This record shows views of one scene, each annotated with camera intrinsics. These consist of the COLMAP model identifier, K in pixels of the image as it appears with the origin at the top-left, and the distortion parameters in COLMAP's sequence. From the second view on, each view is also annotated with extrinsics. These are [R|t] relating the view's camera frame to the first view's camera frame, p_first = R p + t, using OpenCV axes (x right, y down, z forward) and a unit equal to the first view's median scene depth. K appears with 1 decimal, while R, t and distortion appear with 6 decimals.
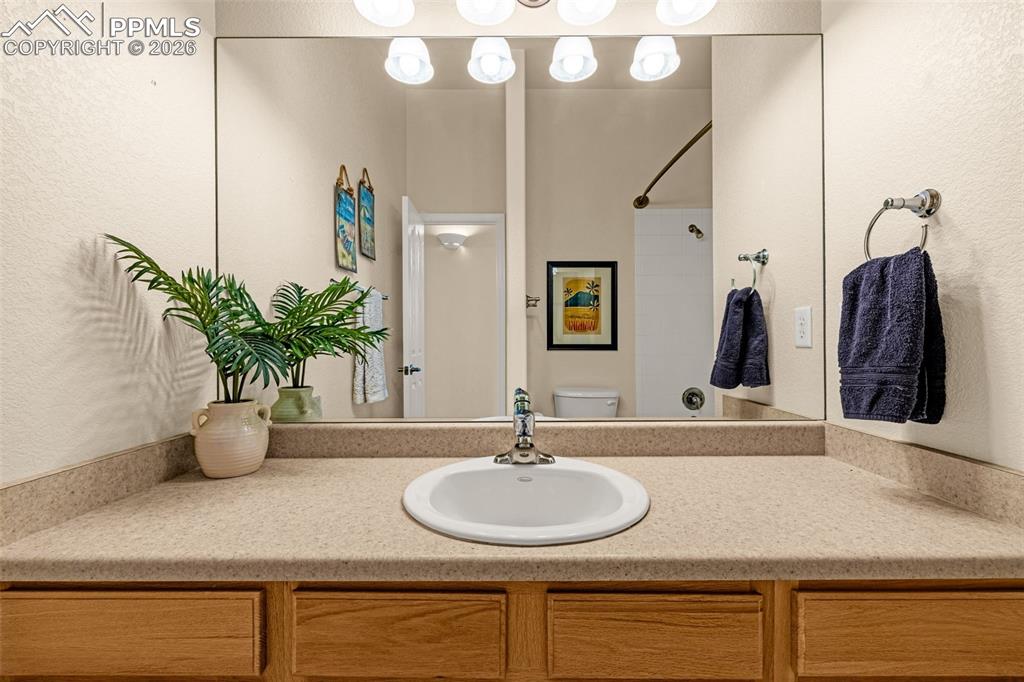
lens RADIAL K [[430.7, 0, 513.4], [0, 430.7, 343.8], [0, 0, 1]] dist [0.000183, 0.000064]
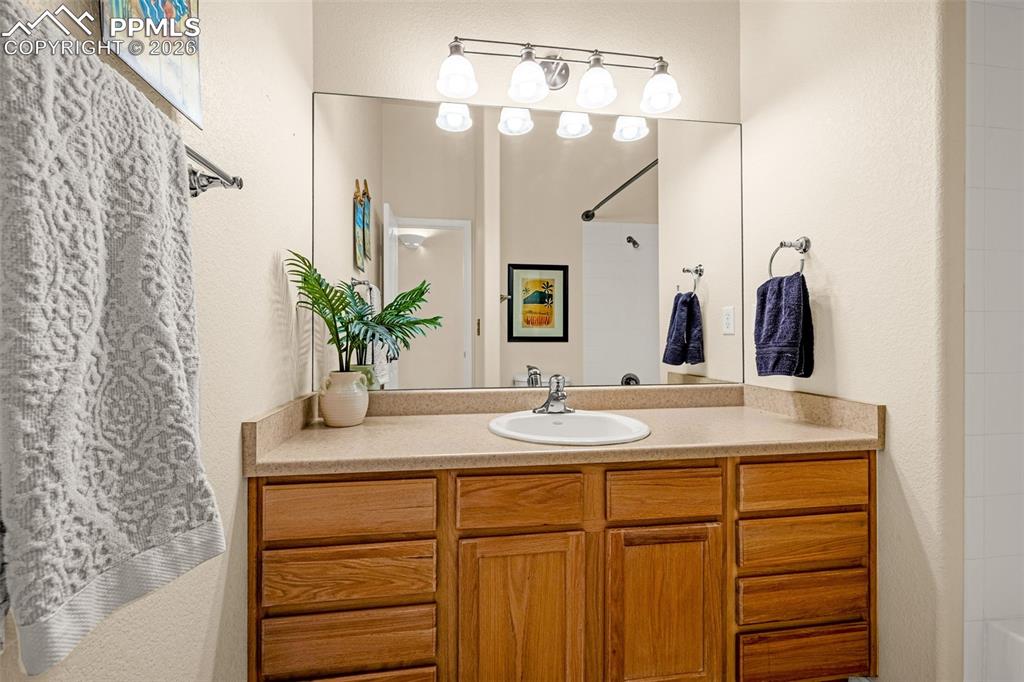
lens RADIAL K [[415.1, 0, 506.9], [0, 415.1, 336.2], [0, 0, 1]] dist [0.000488, 0.000041]
pose [[0.990122, 0.002637, 0.140182, -0.368426], [-0.001660, 0.999973, -0.007090, 0.035609], [-0.140197, 0.006787, 0.990100, -0.393141]]
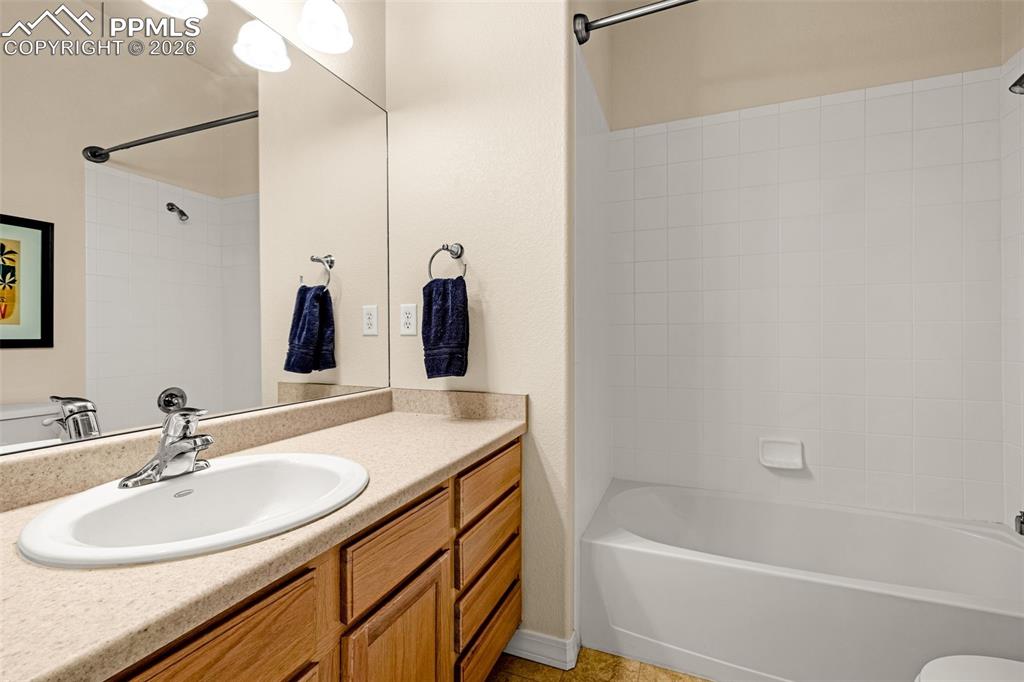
lens RADIAL K [[424.9, 0, 508.8], [0, 424.9, 336.3], [0, 0, 1]] dist [0.000728, 0.000138]
pose [[0.394778, 0.000300, 0.918777, -0.512642], [0.008804, 0.999953, -0.004109, 0.027438], [-0.918734, 0.009711, 0.394756, 0.121003]]
